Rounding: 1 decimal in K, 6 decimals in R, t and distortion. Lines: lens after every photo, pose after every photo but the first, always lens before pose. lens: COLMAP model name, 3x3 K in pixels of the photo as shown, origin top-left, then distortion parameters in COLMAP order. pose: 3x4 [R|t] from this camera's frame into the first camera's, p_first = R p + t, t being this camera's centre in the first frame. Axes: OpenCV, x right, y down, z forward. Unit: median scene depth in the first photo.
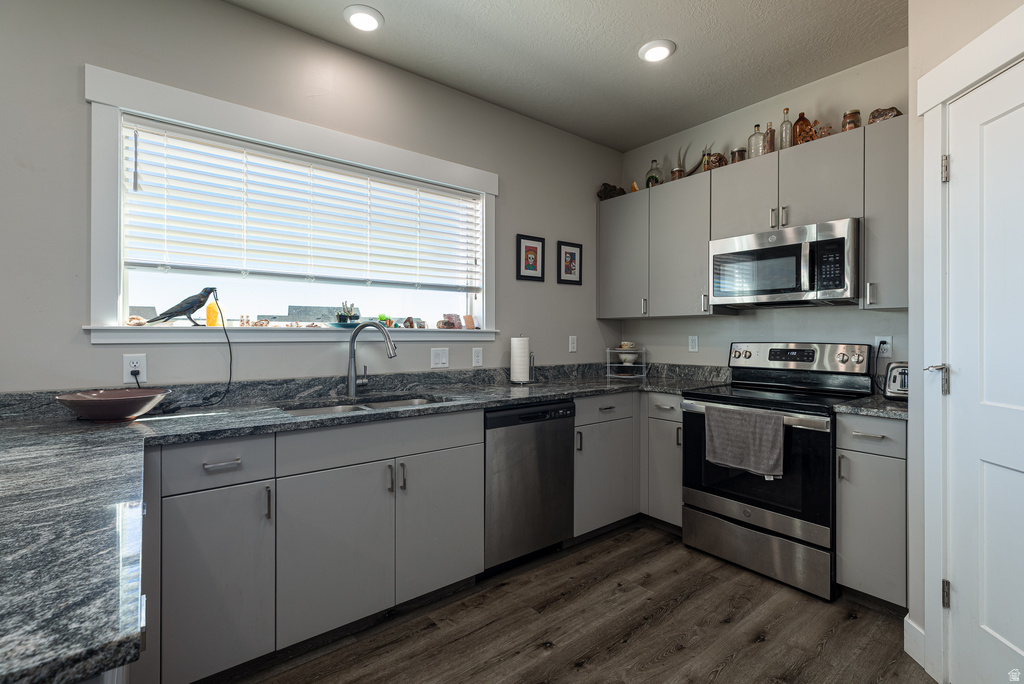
lens RADIAL K [[471.3, 0, 515.5], [0, 471.3, 336.0], [0, 0, 1]] dist [0.000608, 0.000683]
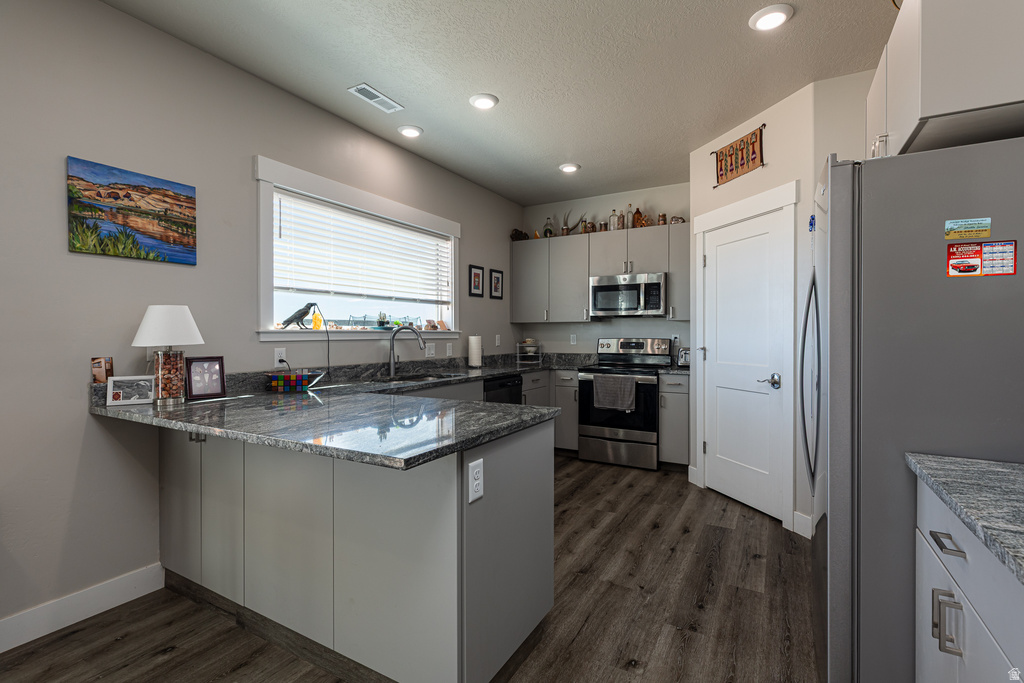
lens RADIAL K [[471.3, 0, 517.4], [0, 471.3, 338.3], [0, 0, 1]] dist [0.000608, 0.000683]
pose [[0.927048, -0.006265, 0.374890, -0.533151], [0.003340, 0.999959, 0.008452, -0.002573], [-0.374927, -0.006583, 0.927031, -0.527449]]
